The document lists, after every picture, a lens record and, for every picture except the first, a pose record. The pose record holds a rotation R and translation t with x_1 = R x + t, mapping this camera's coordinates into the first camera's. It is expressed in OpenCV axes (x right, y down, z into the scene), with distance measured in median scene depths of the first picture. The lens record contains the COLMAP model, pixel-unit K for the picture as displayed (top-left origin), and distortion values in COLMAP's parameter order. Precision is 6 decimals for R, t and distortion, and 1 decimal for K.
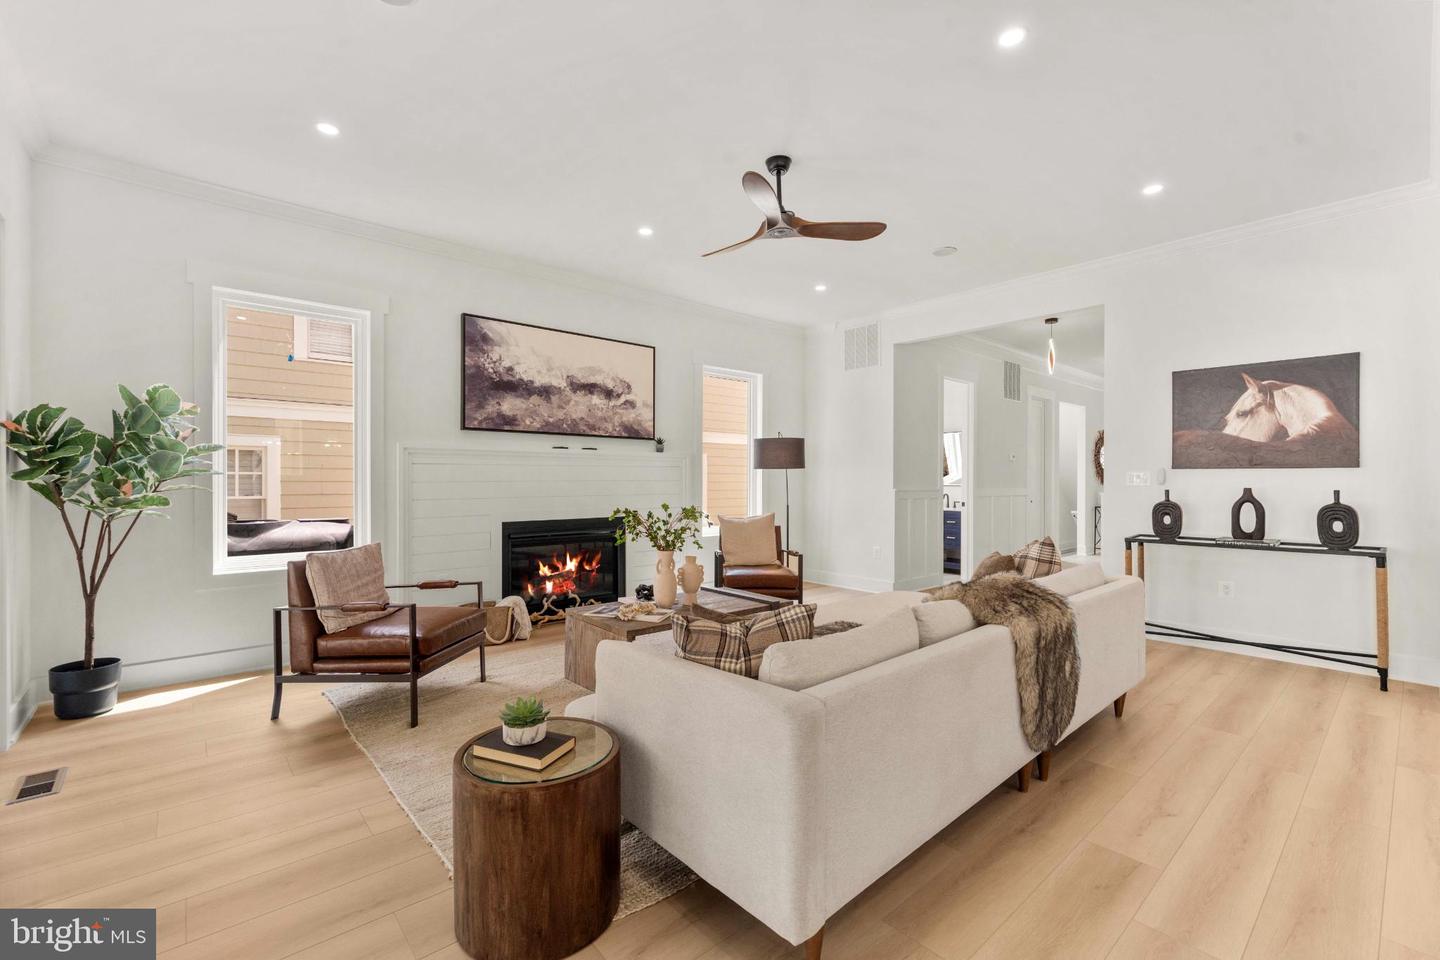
lens RADIAL K [[622.9, 0, 716.7], [0, 622.9, 480.8], [0, 0, 1]] dist [0.000017, 0.000041]
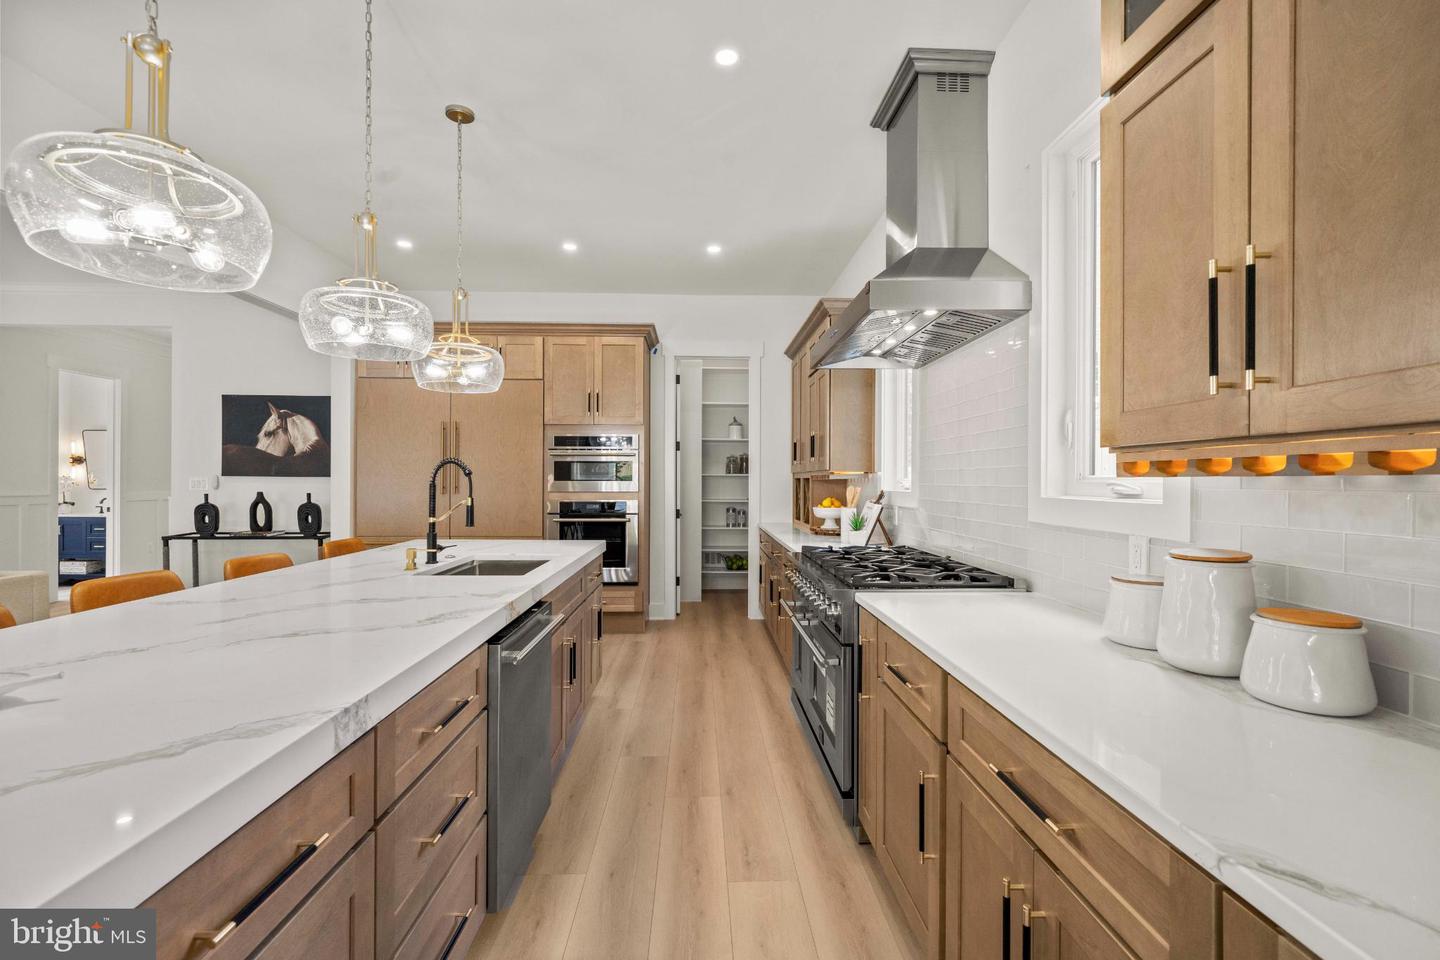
lens RADIAL K [[622.9, 0, 718.5], [0, 622.9, 480.2], [0, 0, 1]] dist [0.000017, 0.000041]
pose [[0.643266, 0.002777, 0.765638, 0.471169], [-0.001534, 0.999996, -0.002338, -0.010760], [-0.765641, 0.000330, 0.643268, -0.546903]]
